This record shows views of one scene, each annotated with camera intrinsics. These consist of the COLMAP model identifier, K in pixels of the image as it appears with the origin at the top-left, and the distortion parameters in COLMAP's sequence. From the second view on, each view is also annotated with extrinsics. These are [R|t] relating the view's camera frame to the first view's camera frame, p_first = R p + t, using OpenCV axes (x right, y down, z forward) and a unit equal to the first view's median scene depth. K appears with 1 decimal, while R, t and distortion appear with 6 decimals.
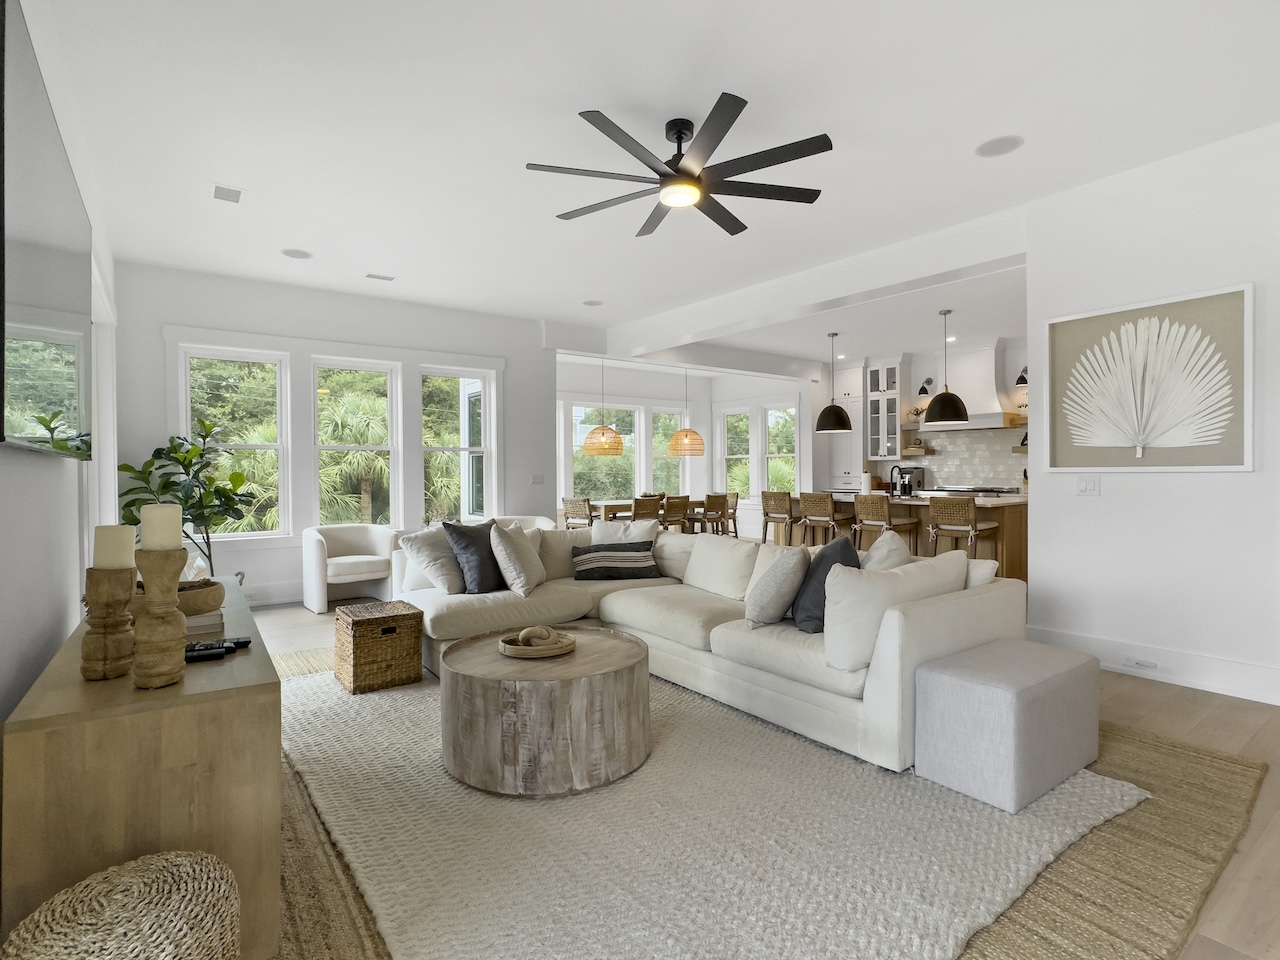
lens RADIAL K [[626.3, 0, 640.0], [0, 626.3, 480.0], [0, 0, 1]] dist [0.000161, 0.000012]
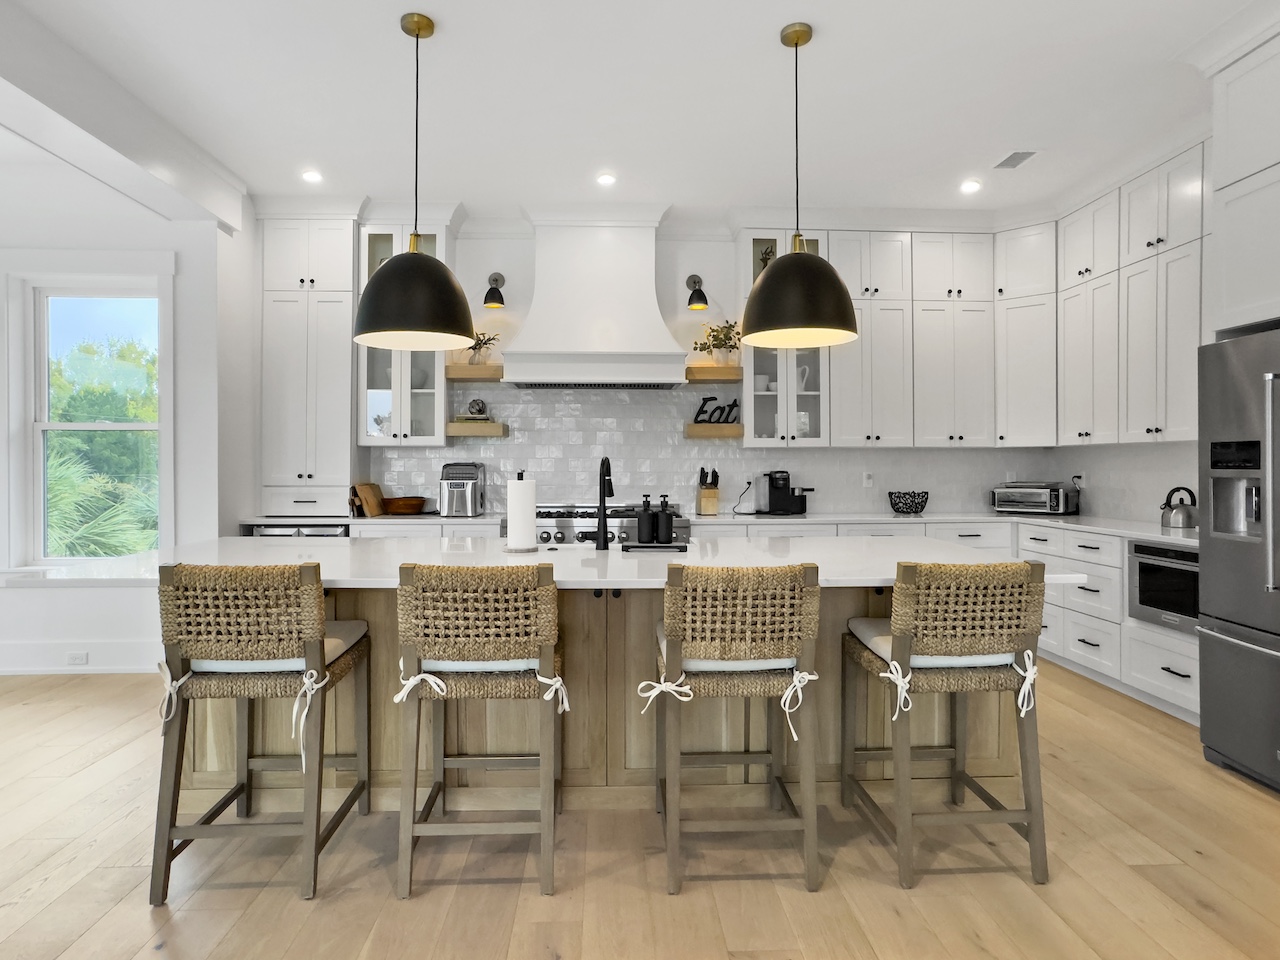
lens RADIAL K [[726.2, 0, 640.0], [0, 726.2, 480.0], [0, 0, 1]] dist [-0.000621, 0.000062]
pose [[0.569016, -0.010047, 0.822265, 0.072001], [0.012687, 0.999914, 0.003438, -0.007995], [-0.822228, 0.008475, 0.569094, 0.619198]]
